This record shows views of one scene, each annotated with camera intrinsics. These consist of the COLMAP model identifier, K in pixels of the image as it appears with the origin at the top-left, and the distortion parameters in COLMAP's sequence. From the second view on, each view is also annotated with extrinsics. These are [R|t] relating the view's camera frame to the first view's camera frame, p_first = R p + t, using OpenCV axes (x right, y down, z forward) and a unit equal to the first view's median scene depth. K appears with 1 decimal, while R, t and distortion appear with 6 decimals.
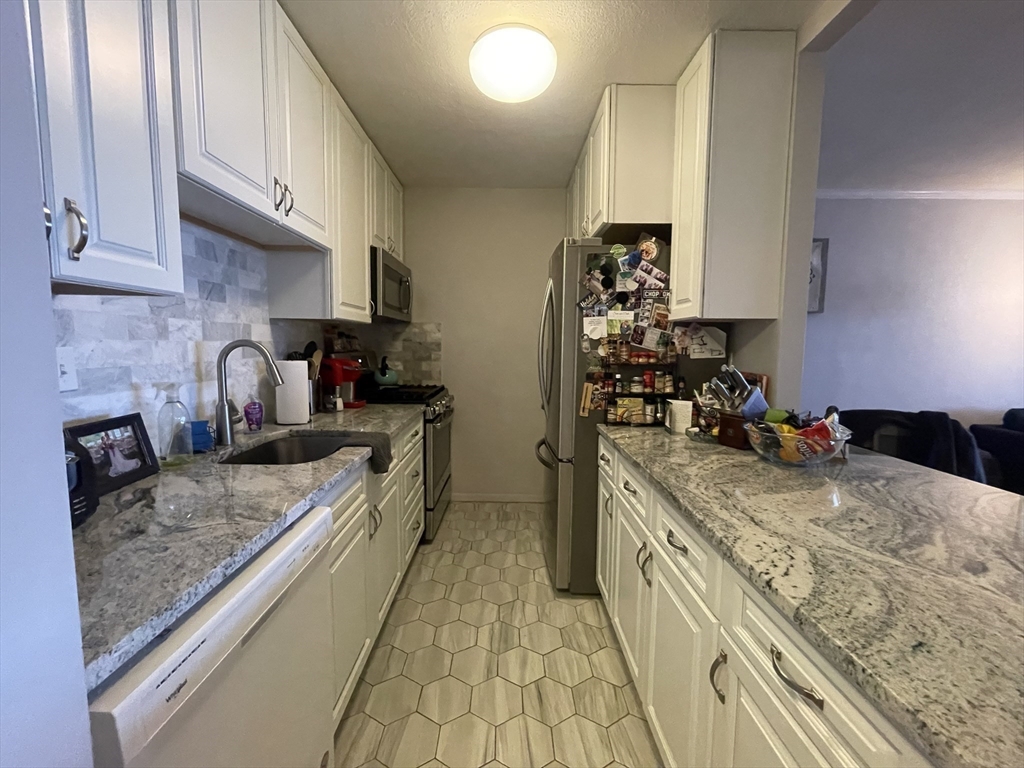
lens RADIAL K [[414.9, 0, 510.4], [0, 414.9, 380.3], [0, 0, 1]] dist [-0.003554, 0.000617]
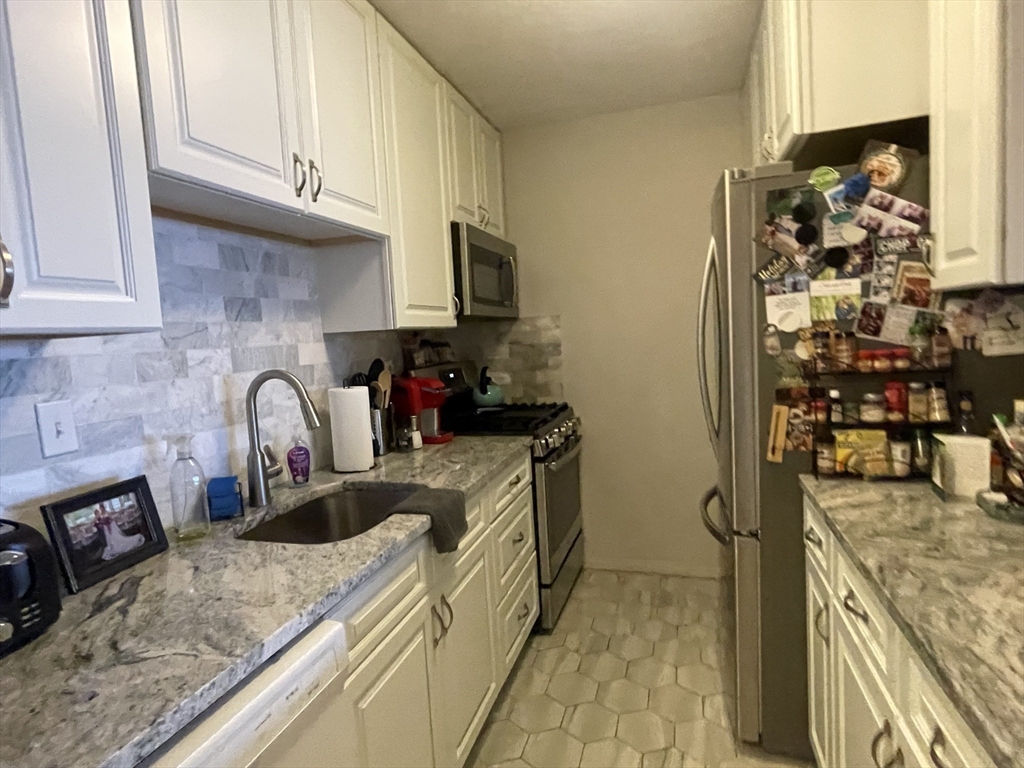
lens RADIAL K [[557.1, 0, 505.9], [0, 557.1, 378.5], [0, 0, 1]] dist [-0.011809, 0.003488]
pose [[0.948417, -0.042293, -0.314191, 0.078078], [0.041073, 0.999101, -0.010506, -0.046734], [0.314353, -0.002941, 0.949302, 0.136258]]
